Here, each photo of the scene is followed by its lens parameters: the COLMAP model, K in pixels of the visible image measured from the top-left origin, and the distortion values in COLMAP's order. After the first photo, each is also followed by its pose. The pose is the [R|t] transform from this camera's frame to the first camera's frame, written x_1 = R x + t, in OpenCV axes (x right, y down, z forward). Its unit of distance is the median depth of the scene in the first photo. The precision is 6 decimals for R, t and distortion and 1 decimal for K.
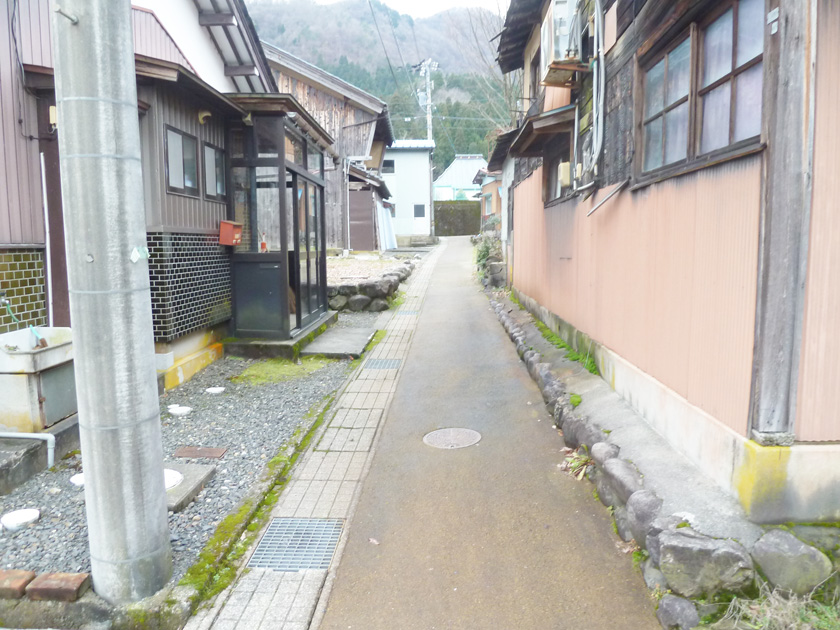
lens RADIAL K [[621.7, 0, 420.0], [0, 621.7, 315.0], [0, 0, 1]] dist [-0.047052, 0.013417]
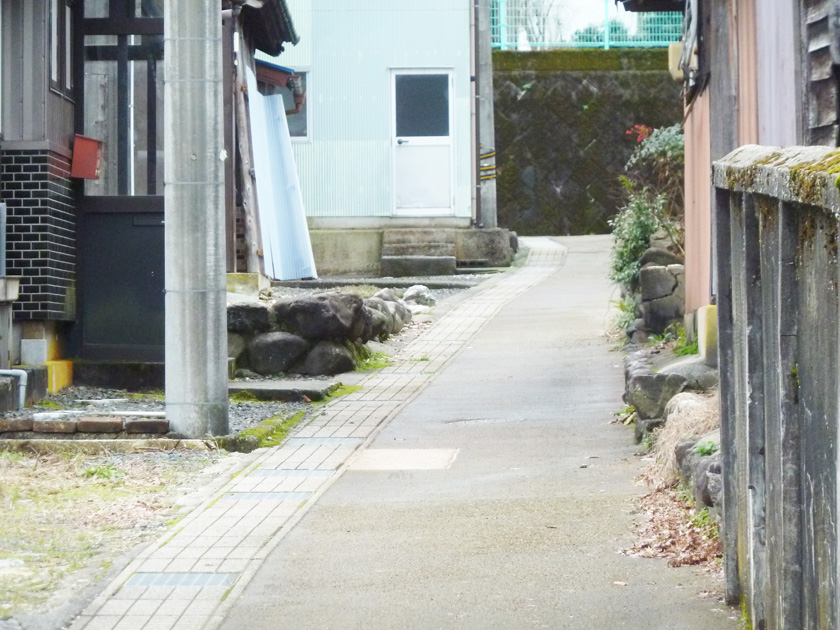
lens RADIAL K [[4956.5, 0, 420.0], [0, 4956.5, 315.0], [0, 0, 1]] dist [-0.336326, -21.252712]
pose [[0.999992, 0.003297, 0.002418, -0.017193], [-0.002980, 0.992648, -0.121003, 0.325270], [-0.002799, 0.120995, 0.992649, -2.023074]]
